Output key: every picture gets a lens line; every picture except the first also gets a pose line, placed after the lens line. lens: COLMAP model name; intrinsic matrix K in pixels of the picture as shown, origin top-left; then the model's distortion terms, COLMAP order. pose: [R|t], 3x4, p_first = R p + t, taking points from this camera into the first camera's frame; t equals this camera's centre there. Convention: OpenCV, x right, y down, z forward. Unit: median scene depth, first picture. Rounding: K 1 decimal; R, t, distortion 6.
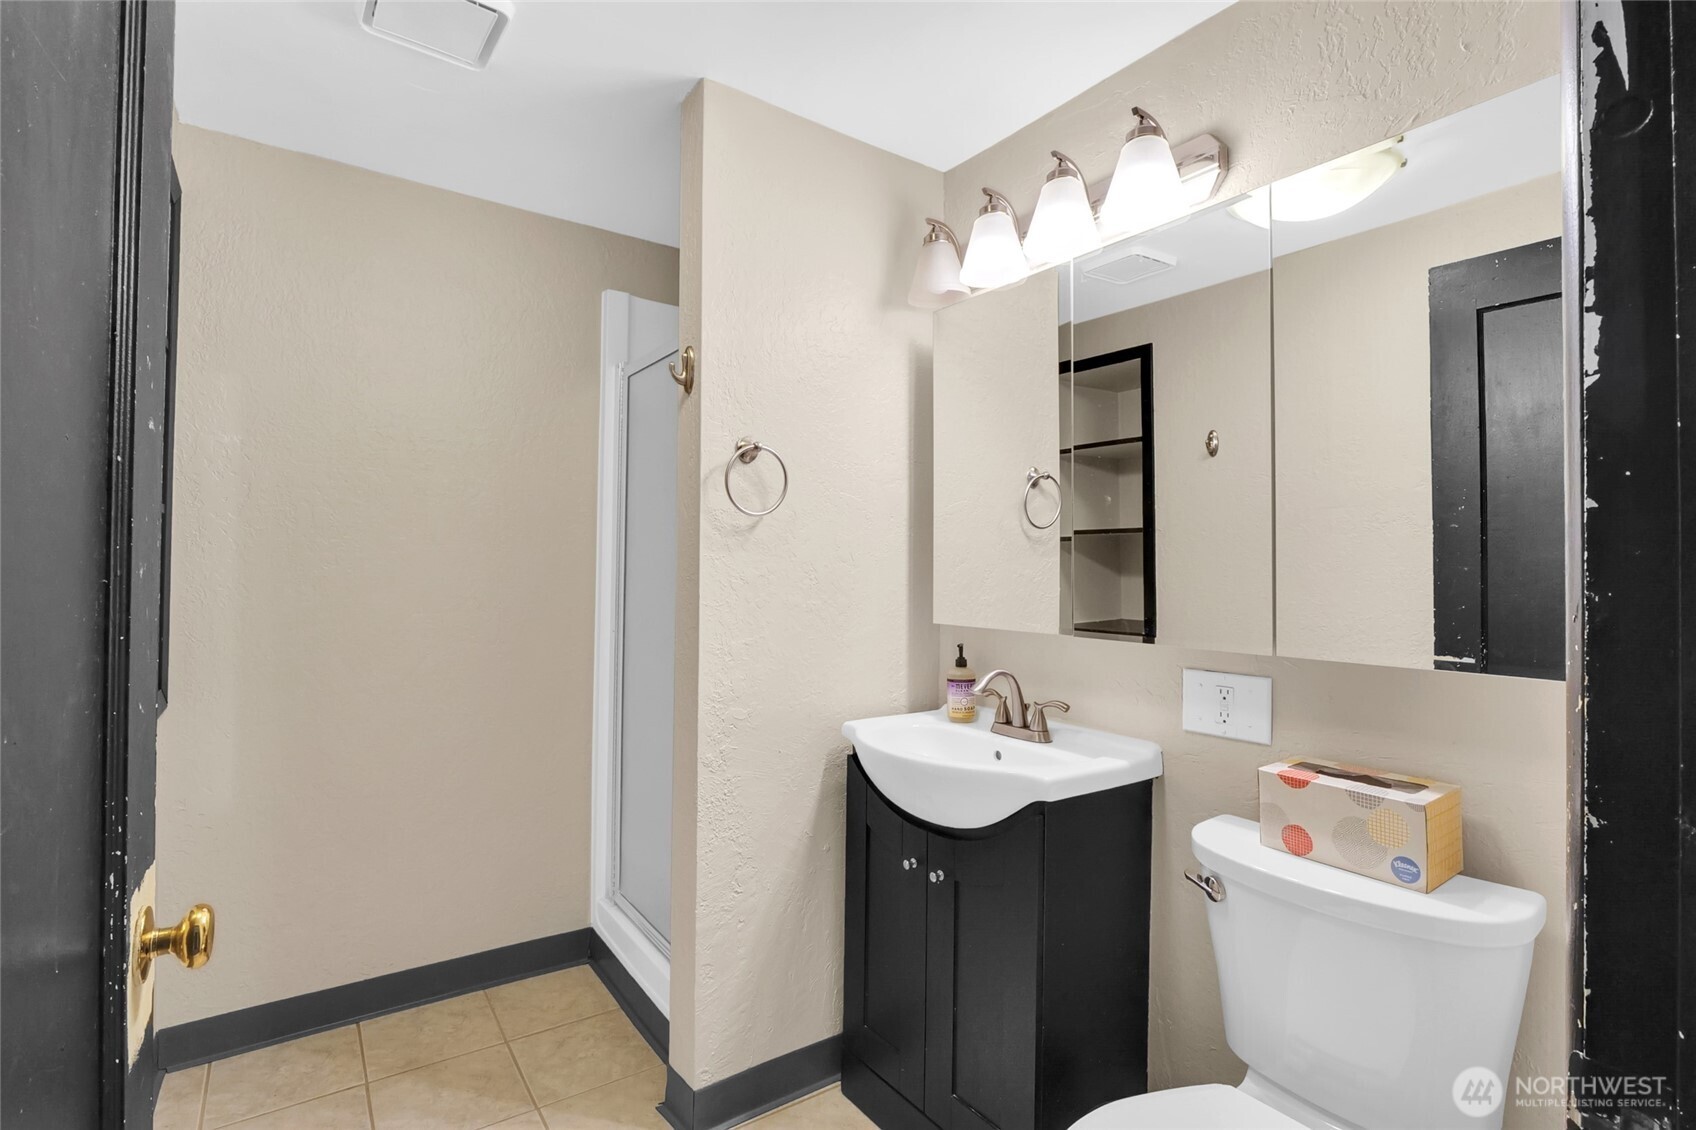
lens RADIAL K [[790.2, 0, 845.4], [0, 790.2, 559.9], [0, 0, 1]] dist [-0.014256, -0.000590]
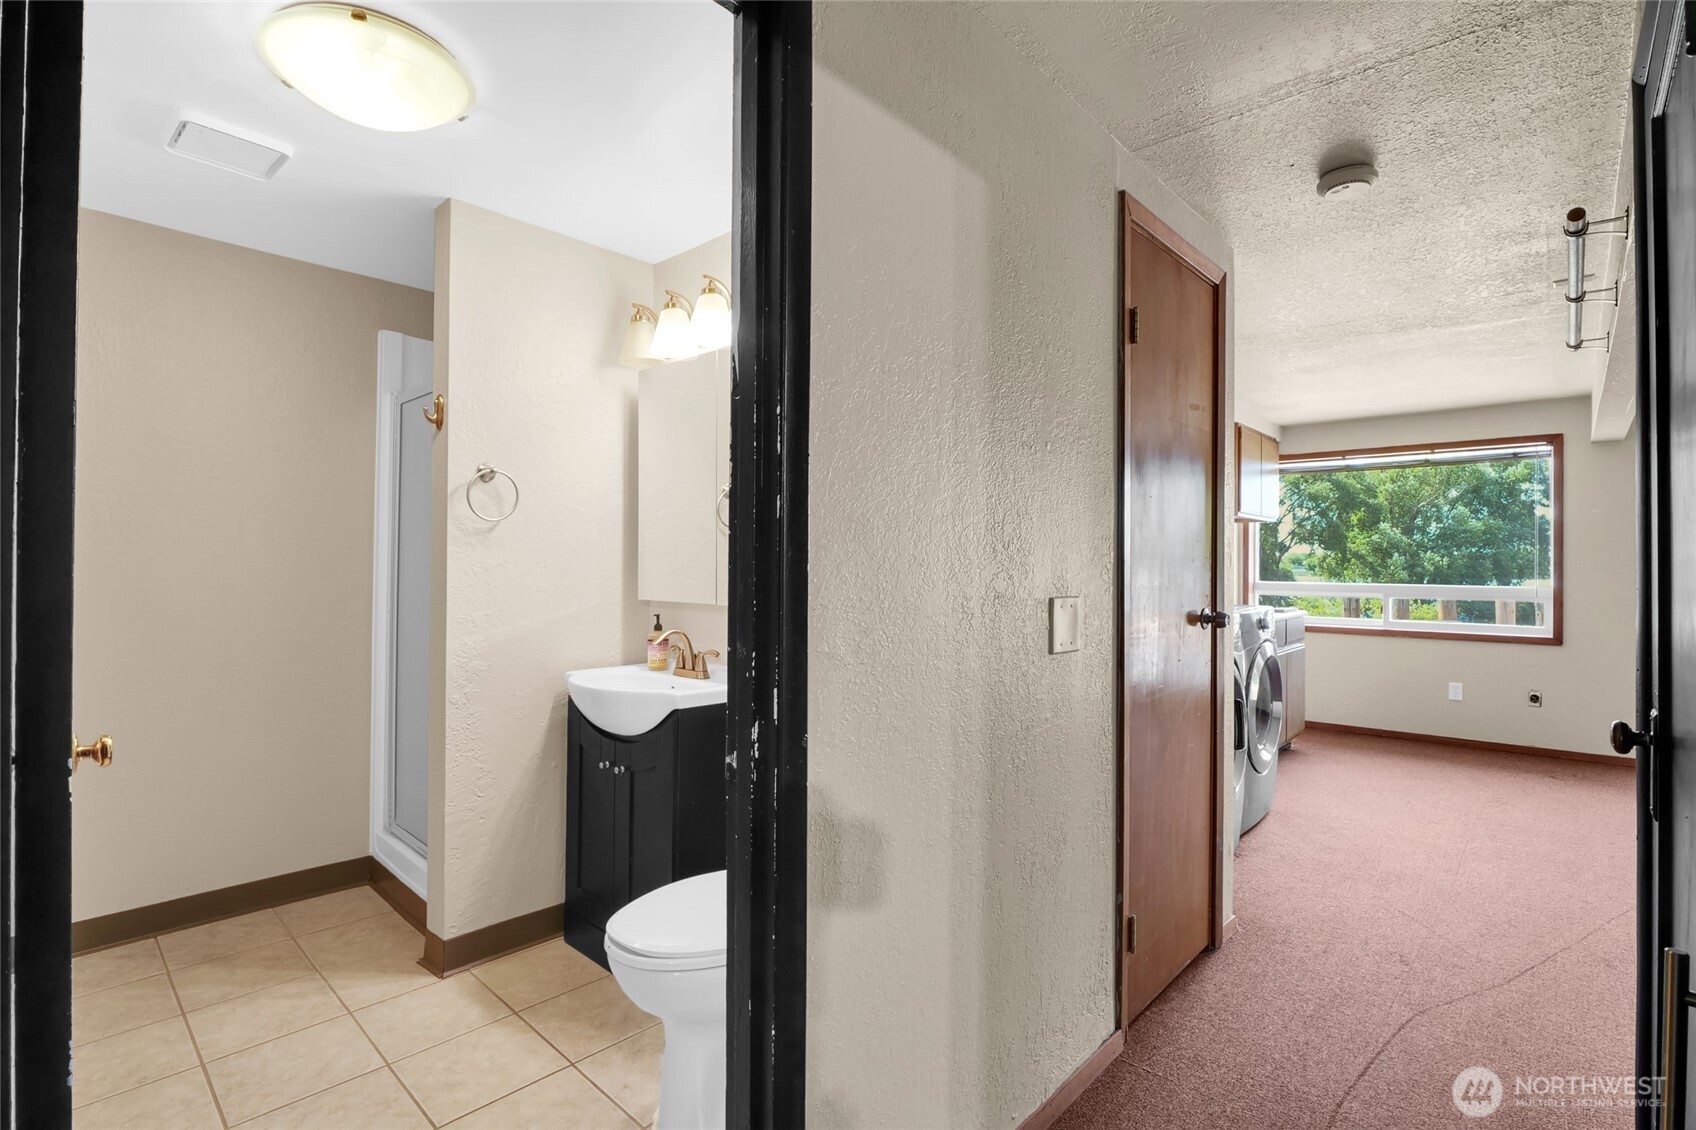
lens RADIAL K [[790.2, 0, 849.1], [0, 790.2, 559.9], [0, 0, 1]] dist [-0.014256, -0.000590]
pose [[0.978537, -0.000250, 0.206073, 0.202015], [-0.001732, 0.999954, 0.009434, -0.002132], [-0.206065, -0.009588, 0.978491, -0.447282]]
